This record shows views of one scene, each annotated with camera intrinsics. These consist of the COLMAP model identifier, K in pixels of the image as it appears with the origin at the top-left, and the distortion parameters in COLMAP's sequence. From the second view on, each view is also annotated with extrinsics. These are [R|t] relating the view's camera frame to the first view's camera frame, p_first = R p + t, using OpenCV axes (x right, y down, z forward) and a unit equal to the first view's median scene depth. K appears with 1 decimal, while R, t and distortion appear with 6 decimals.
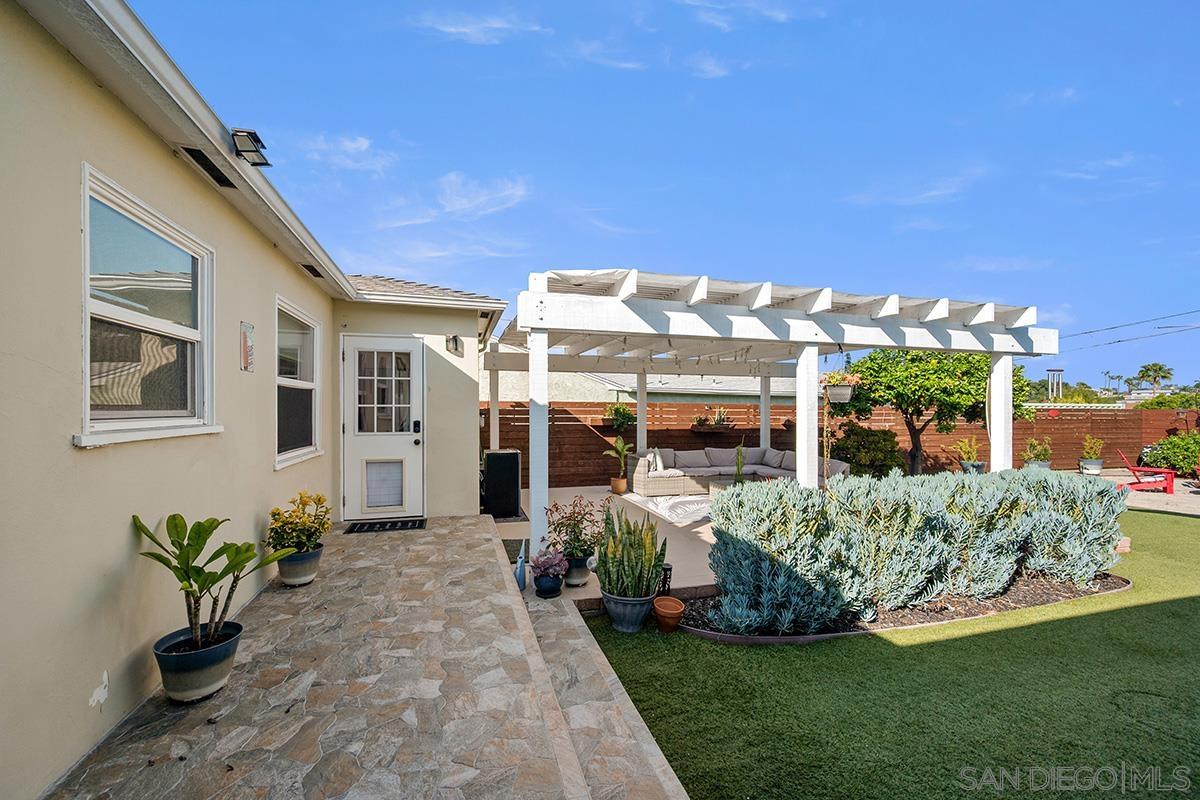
lens RADIAL K [[474.6, 0, 597.9], [0, 474.6, 405.5], [0, 0, 1]] dist [0.000644, 0.000164]
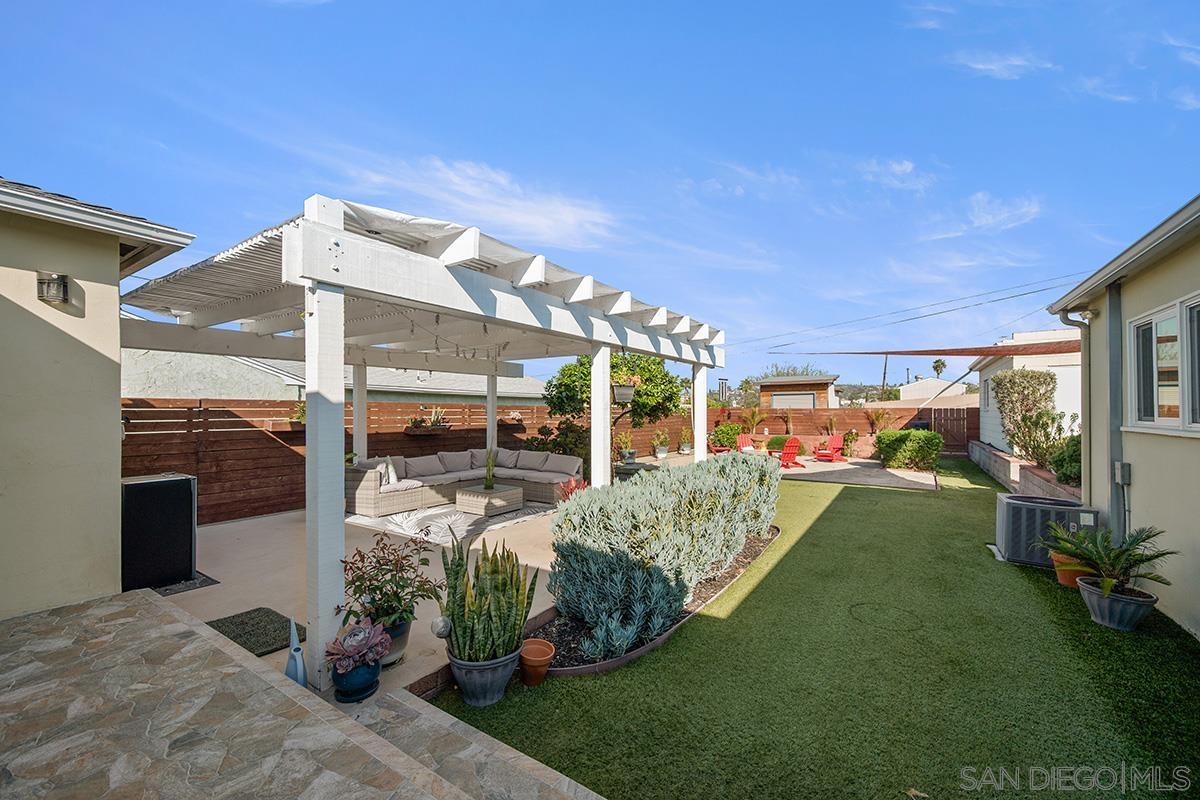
lens RADIAL K [[474.6, 0, 597.9], [0, 474.6, 405.5], [0, 0, 1]] dist [0.000644, 0.000164]
pose [[0.768653, 0.001443, 0.639664, -0.203084], [-0.001537, 0.999999, -0.000408, 0.001604], [-0.639664, -0.000669, 0.768655, 0.215995]]
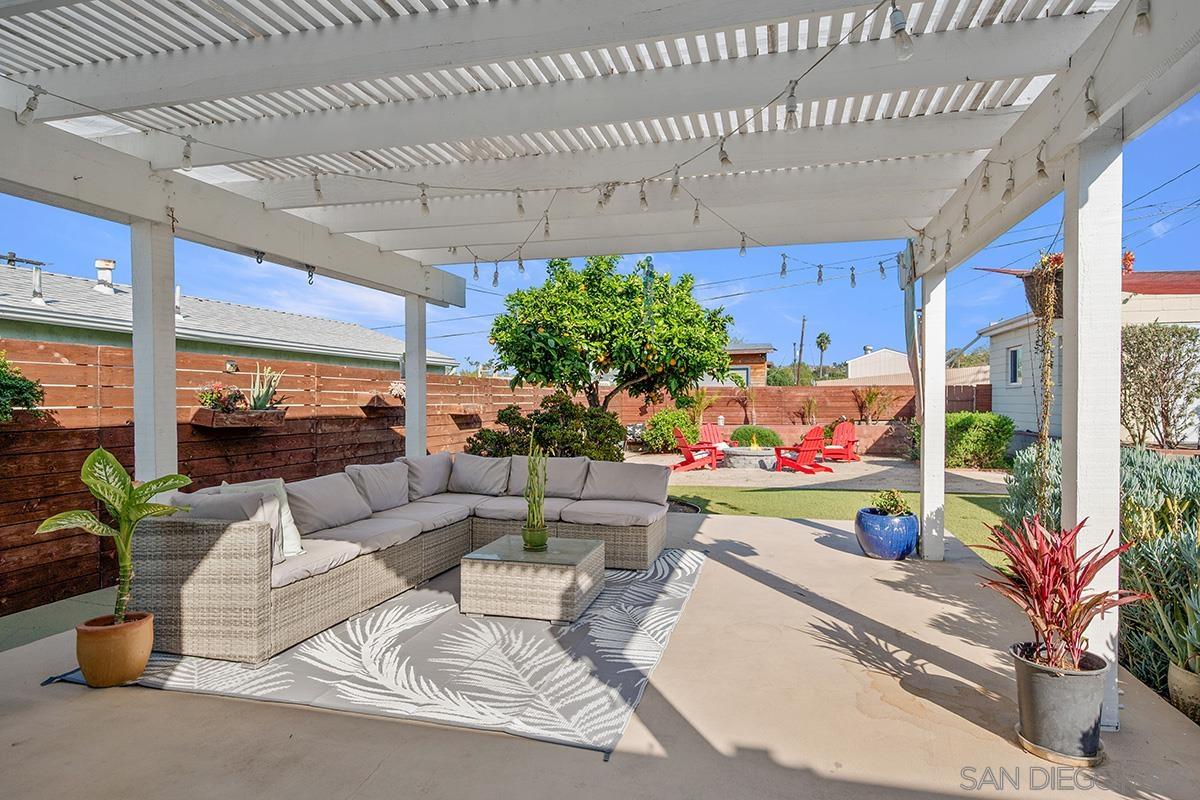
lens RADIAL K [[680.0, 0, 600.0], [0, 680.0, 400.0], [0, 0, 1]] dist [0.023233, 0.000145]
pose [[0.522658, -0.009769, 0.852486, -0.215841], [-0.000077, 0.999934, 0.011505, 0.058180], [-0.852542, -0.006079, 0.522623, 0.995177]]
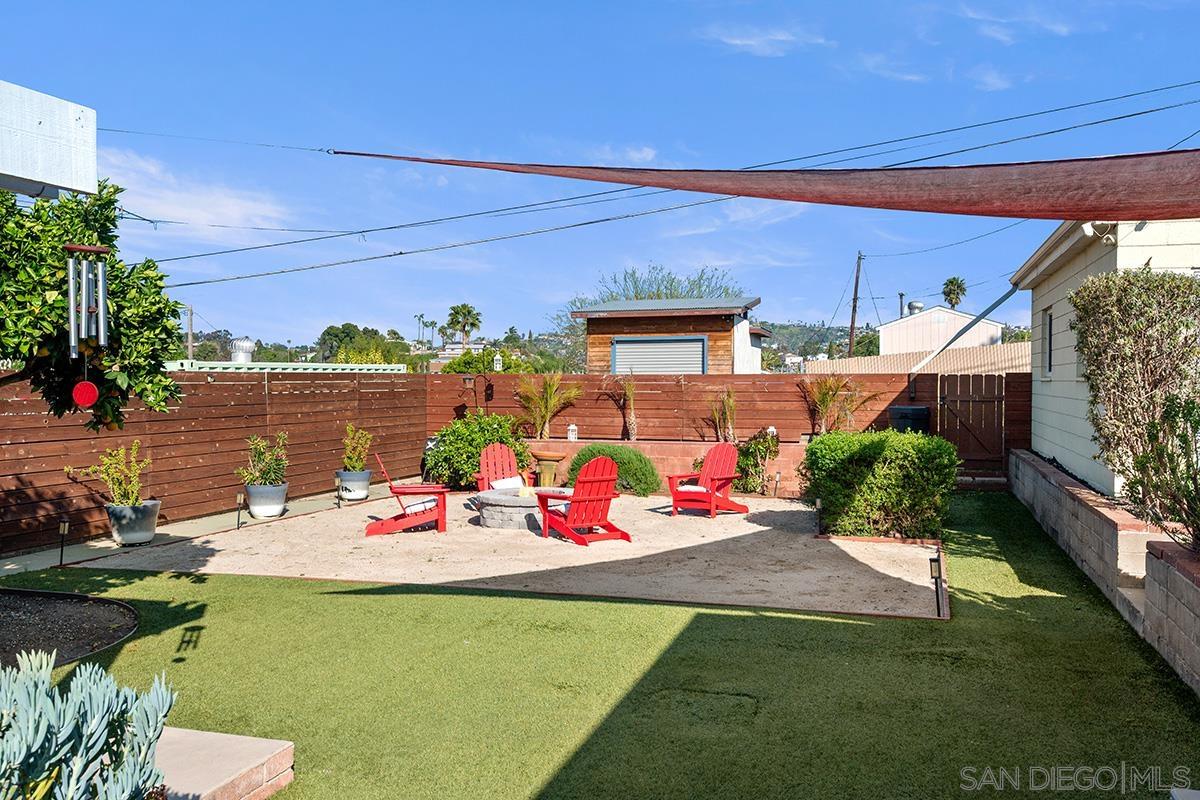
lens RADIAL K [[1040.8, 0, 600.0], [0, 1040.8, 400.0], [0, 0, 1]] dist [0.003038, -0.006800]
pose [[0.548429, -0.023915, 0.835855, 0.675972], [-0.004498, 0.999492, 0.031548, -0.001599], [-0.836185, -0.021061, 0.548042, 0.438715]]
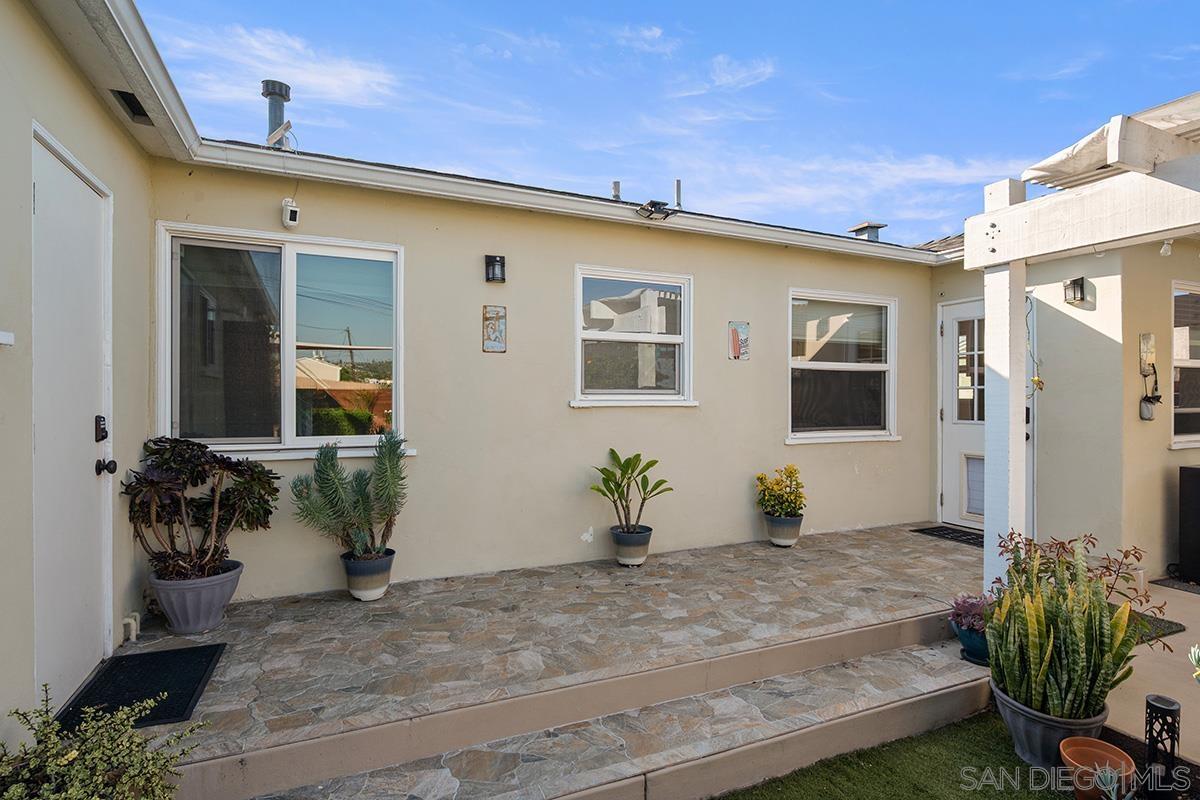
lens RADIAL K [[620.4, 0, 606.0], [0, 620.4, 400.8], [0, 0, 1]] dist [-0.001355, 0.000043]
pose [[0.138887, 0.002867, -0.990304, 0.524974], [0.004204, 0.999985, 0.003485, 0.018501], [0.990299, -0.004648, 0.138873, 0.265904]]
